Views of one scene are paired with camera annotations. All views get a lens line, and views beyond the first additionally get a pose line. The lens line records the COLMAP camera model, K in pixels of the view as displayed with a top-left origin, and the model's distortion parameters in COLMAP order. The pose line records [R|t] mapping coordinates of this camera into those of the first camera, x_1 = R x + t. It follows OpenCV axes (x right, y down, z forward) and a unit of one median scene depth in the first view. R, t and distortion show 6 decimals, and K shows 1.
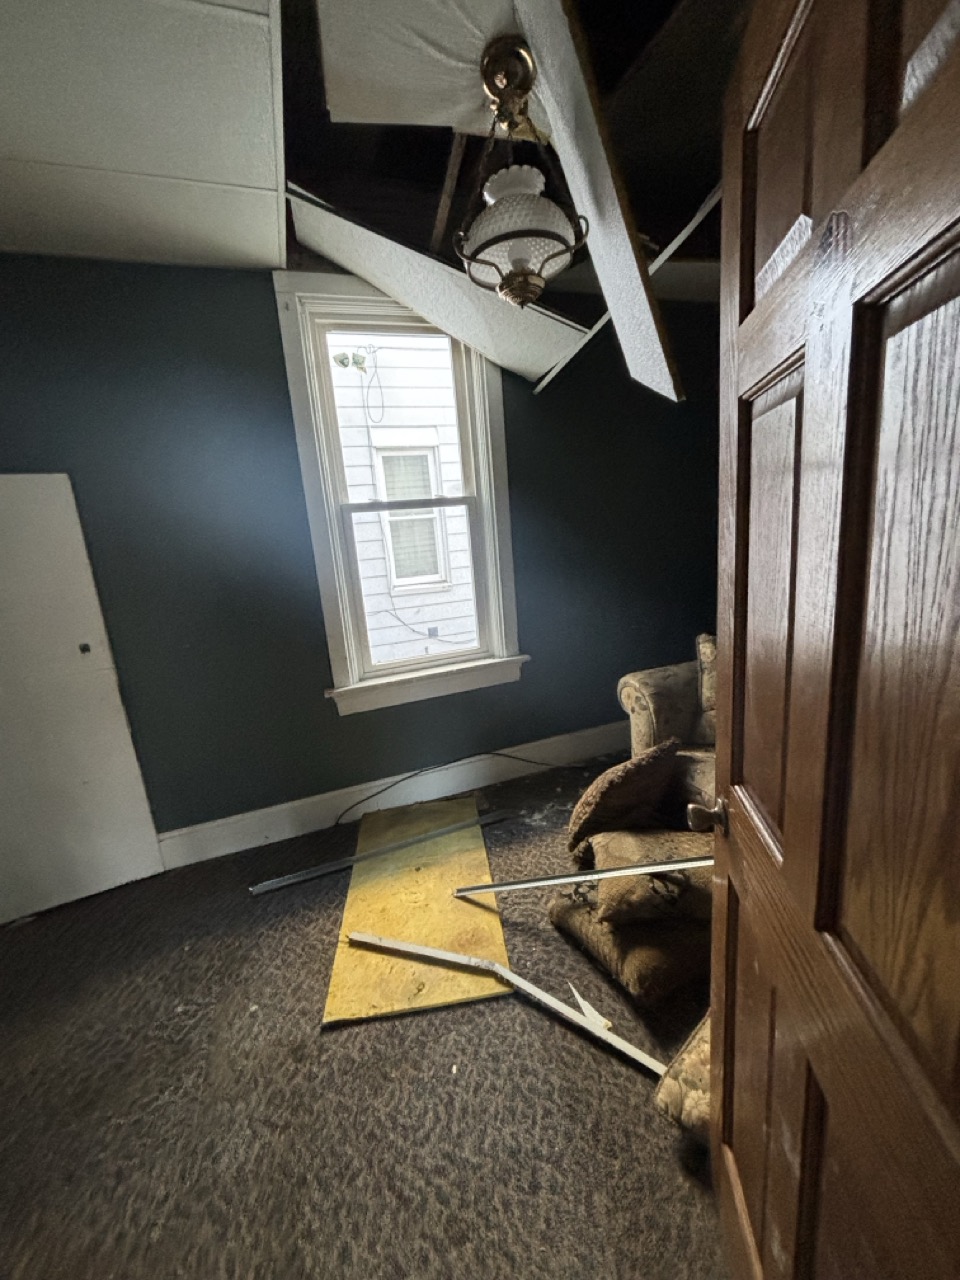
lens RADIAL K [[516.6, 0, 481.0], [0, 516.6, 636.9], [0, 0, 1]] dist [0.000726, 0.000925]
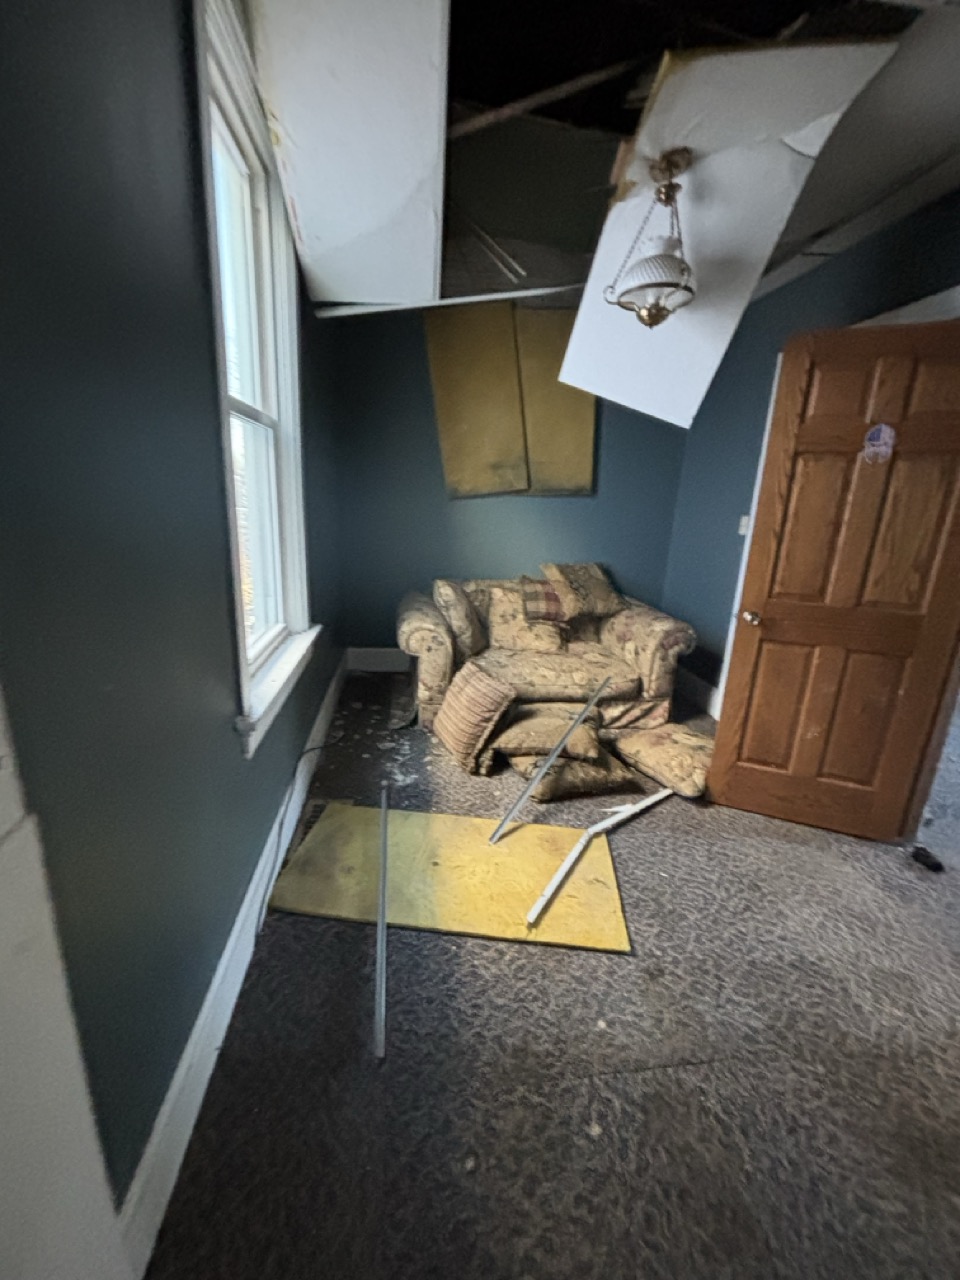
lens RADIAL K [[516.6, 0, 482.2], [0, 516.6, 635.9], [0, 0, 1]] dist [0.000726, 0.000925]
pose [[0.201761, -0.164632, 0.965499, -1.265057], [0.134037, 0.981139, 0.139288, -0.052815], [-0.970220, 0.101310, 0.220022, 0.997773]]
